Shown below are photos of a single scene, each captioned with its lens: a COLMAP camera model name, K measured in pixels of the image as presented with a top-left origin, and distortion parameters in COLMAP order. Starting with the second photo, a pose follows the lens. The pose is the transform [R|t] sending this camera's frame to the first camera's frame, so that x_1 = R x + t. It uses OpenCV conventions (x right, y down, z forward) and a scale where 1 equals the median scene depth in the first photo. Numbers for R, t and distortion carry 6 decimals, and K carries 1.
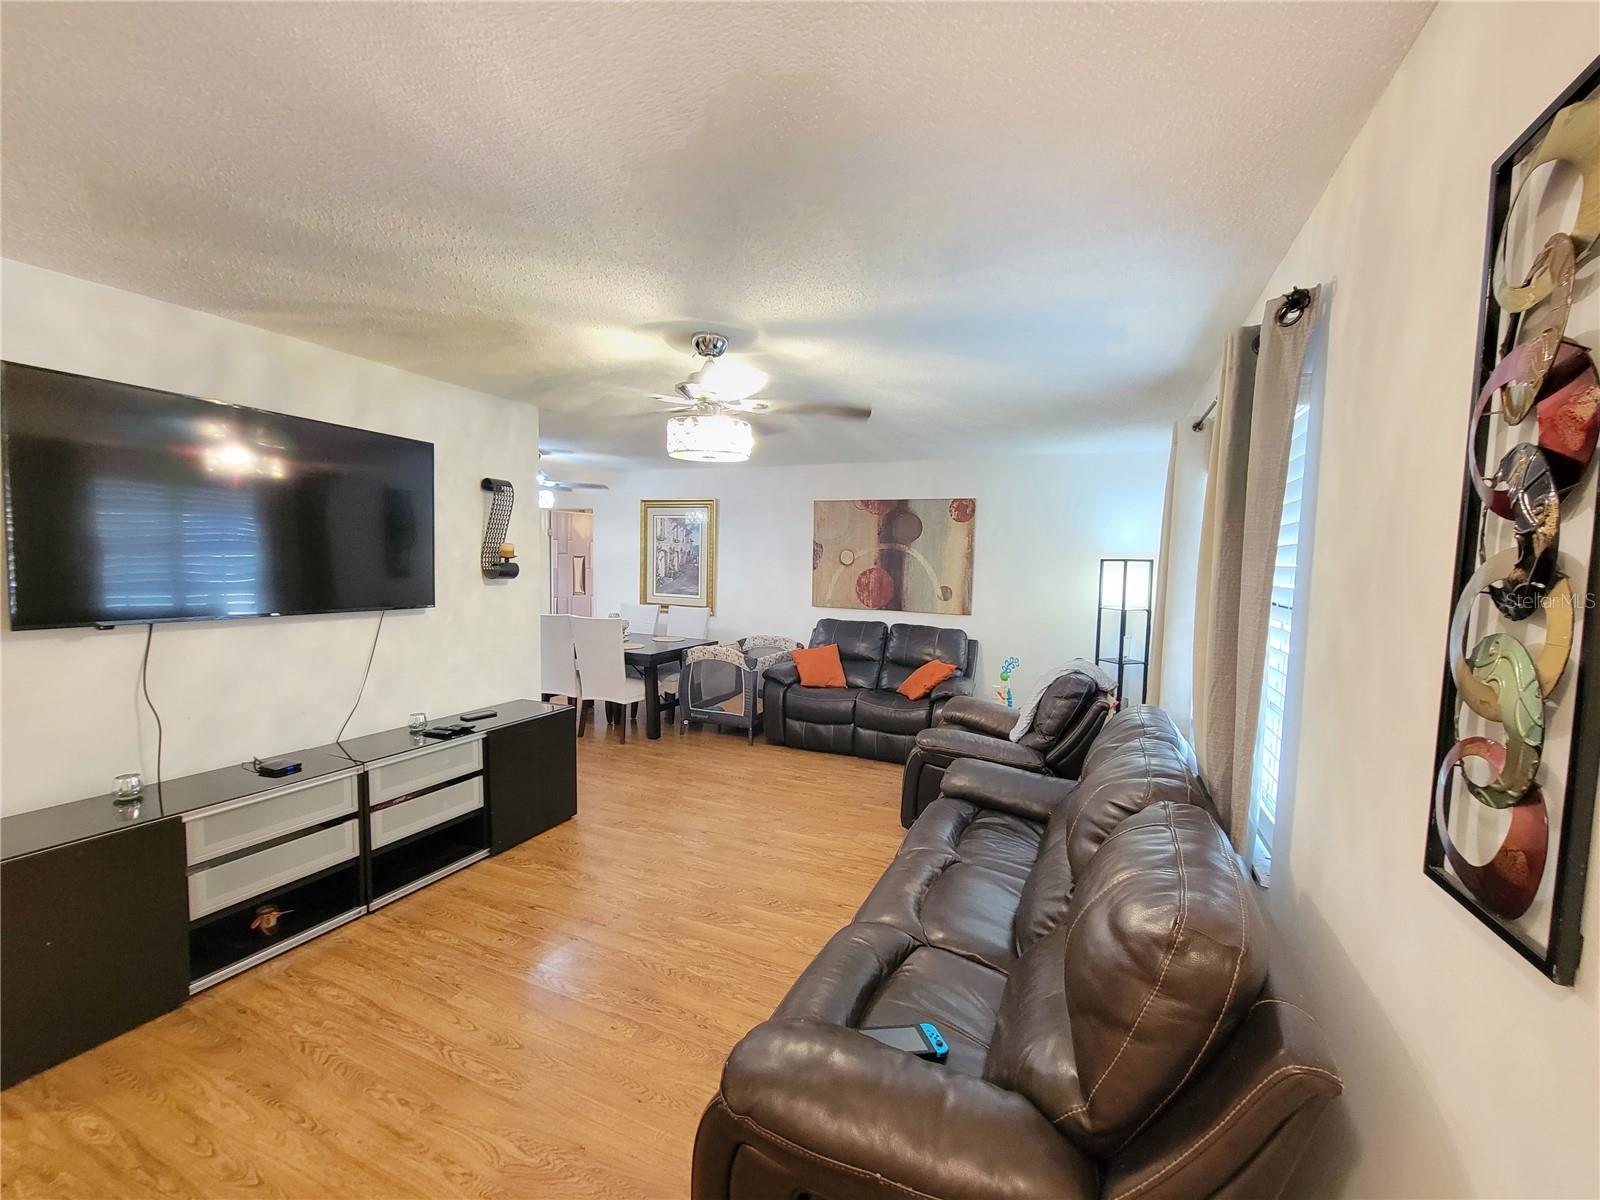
lens RADIAL K [[648.9, 0, 803.7], [0, 648.9, 606.8], [0, 0, 1]] dist [0.010652, -0.000075]
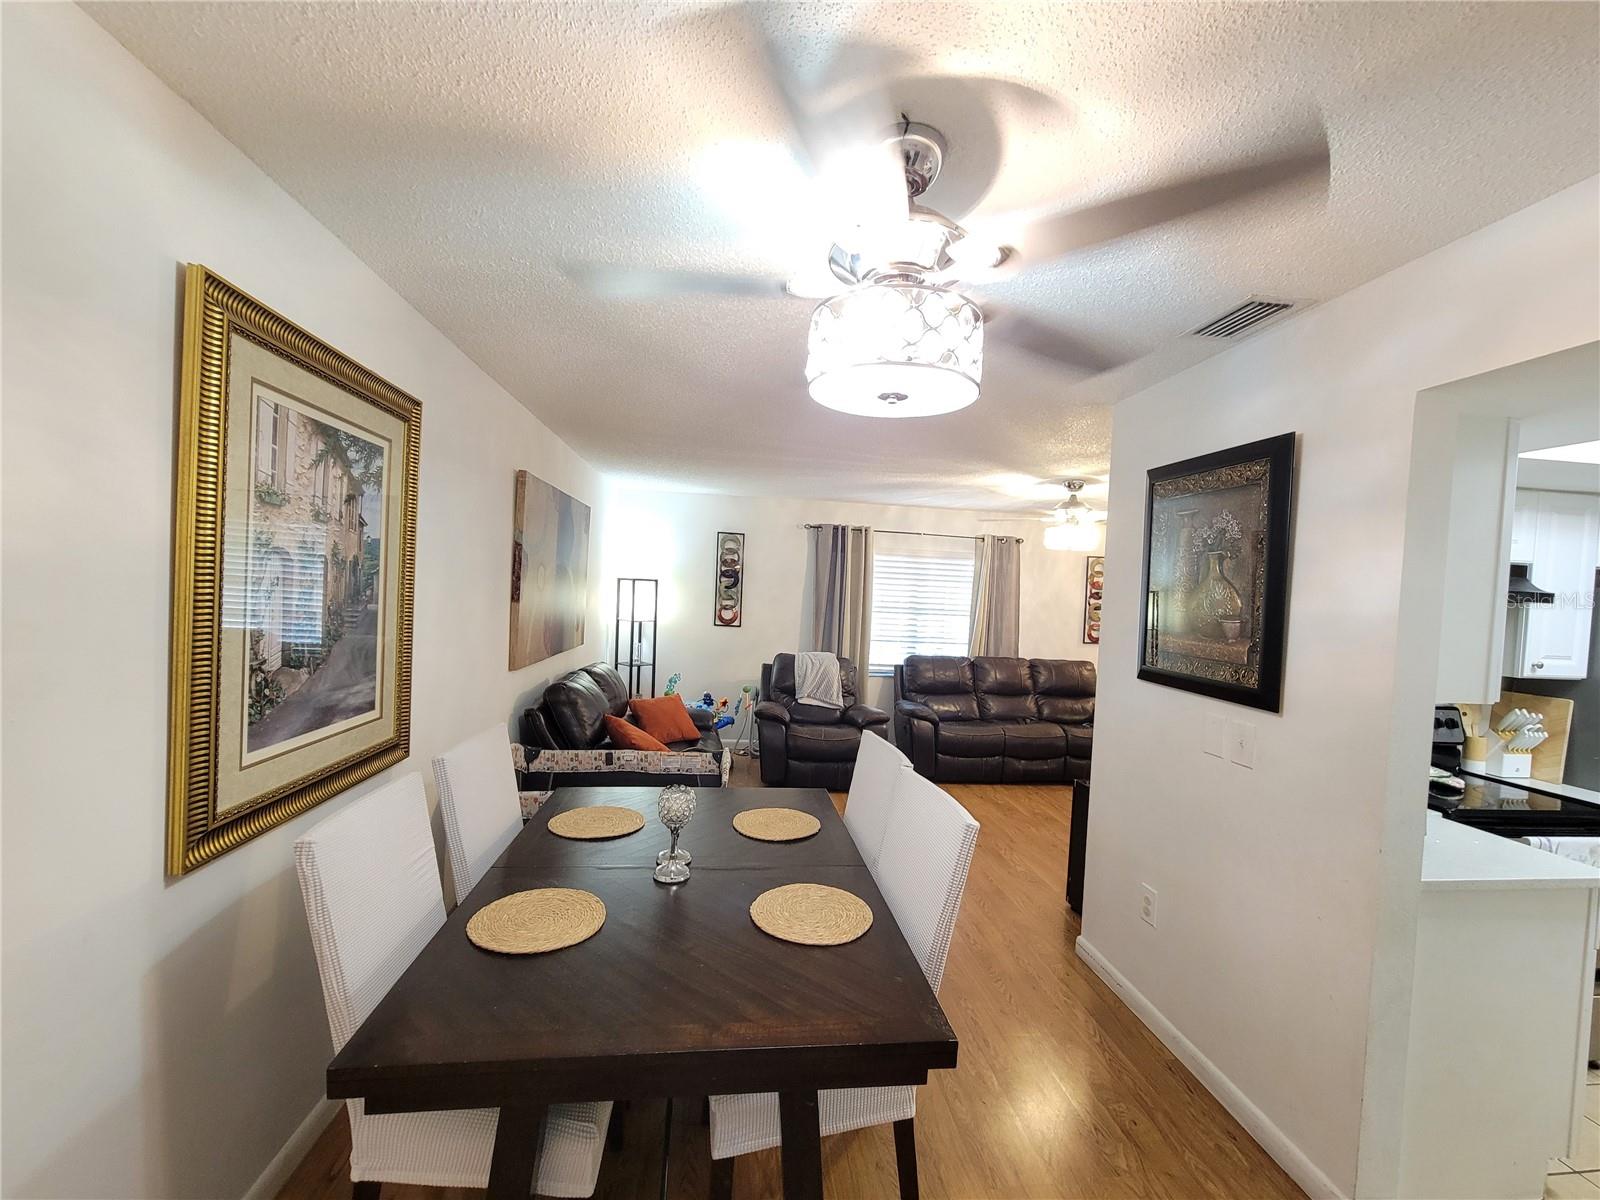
lens RADIAL K [[648.9, 0, 803.7], [0, 648.9, 606.8], [0, 0, 1]] dist [0.010652, -0.000075]
pose [[-0.507767, -0.047812, 0.860167, -0.591848], [0.010828, 0.998026, 0.061867, -0.077738], [-0.861427, 0.040728, -0.506247, 1.150317]]
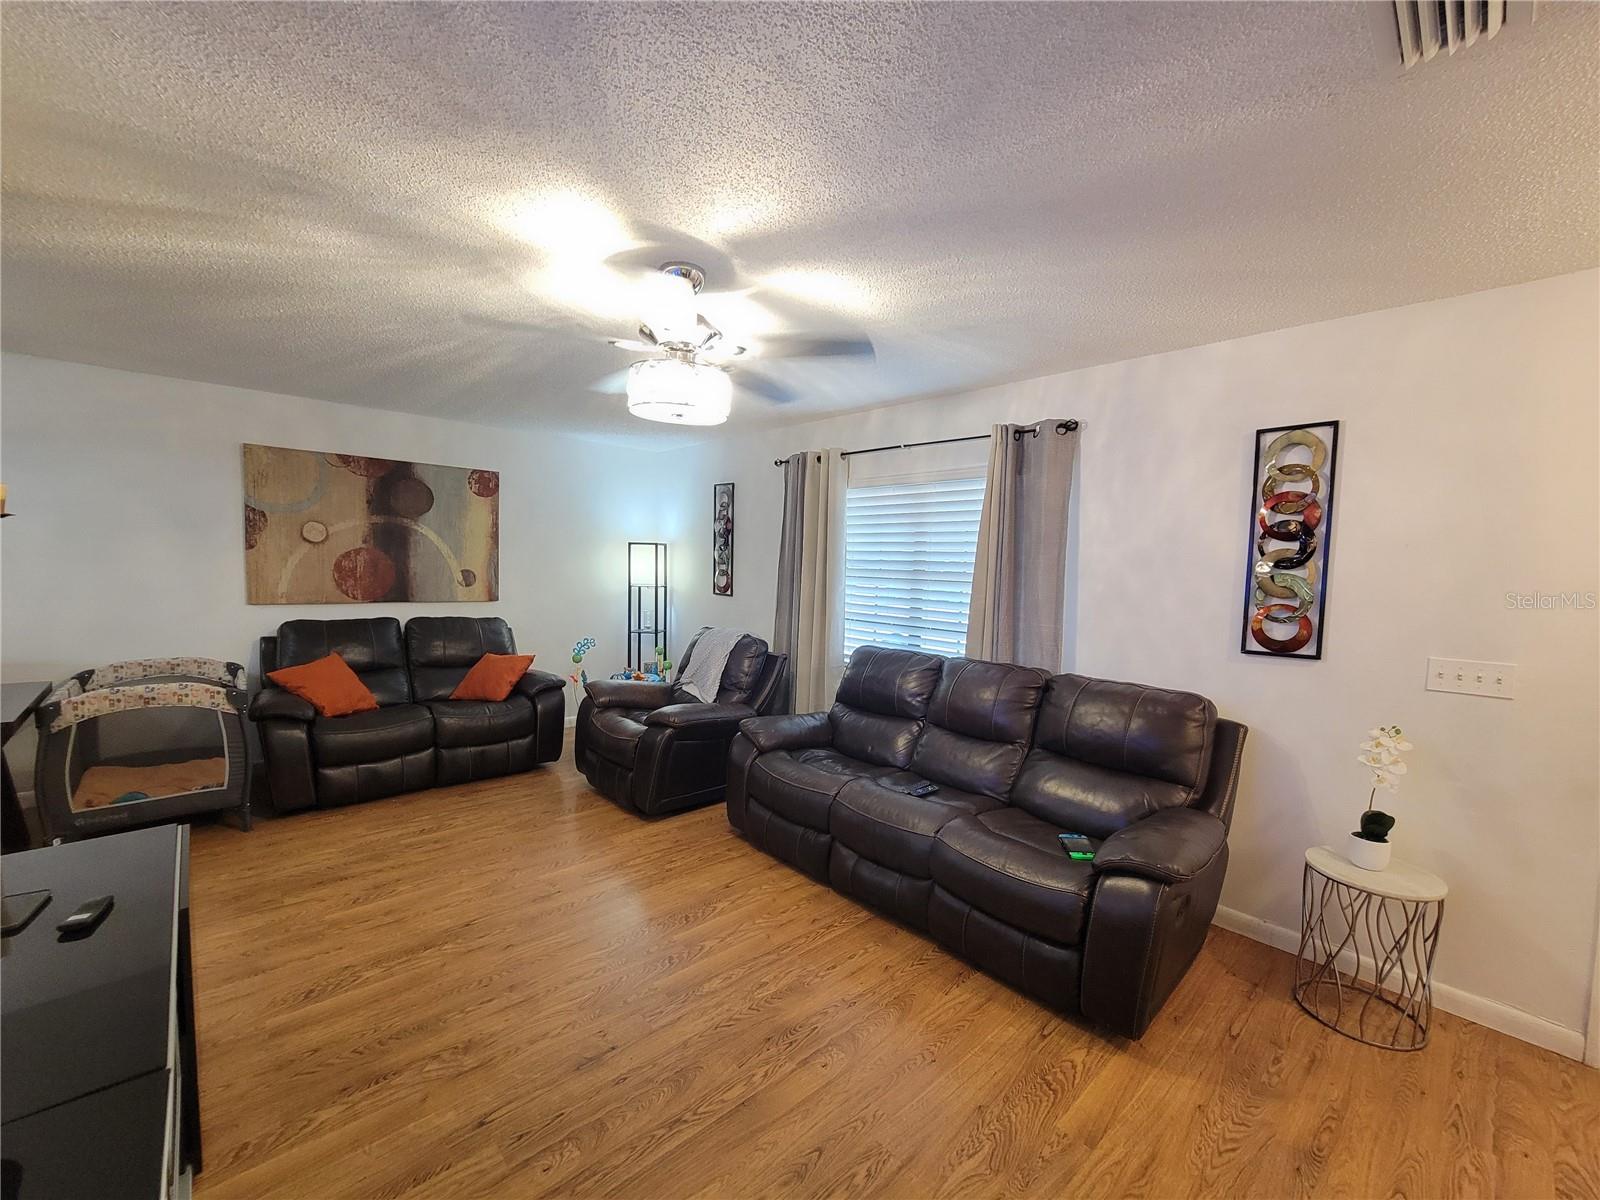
lens RADIAL K [[652.2, 0, 800.0], [0, 652.2, 600.0], [0, 0, 1]] dist [-0.001530, -0.000267]
pose [[0.407660, -0.061816, 0.911039, -0.401900], [0.047669, 0.997786, 0.046372, -0.010581], [-0.911889, 0.024524, 0.409704, 0.244382]]
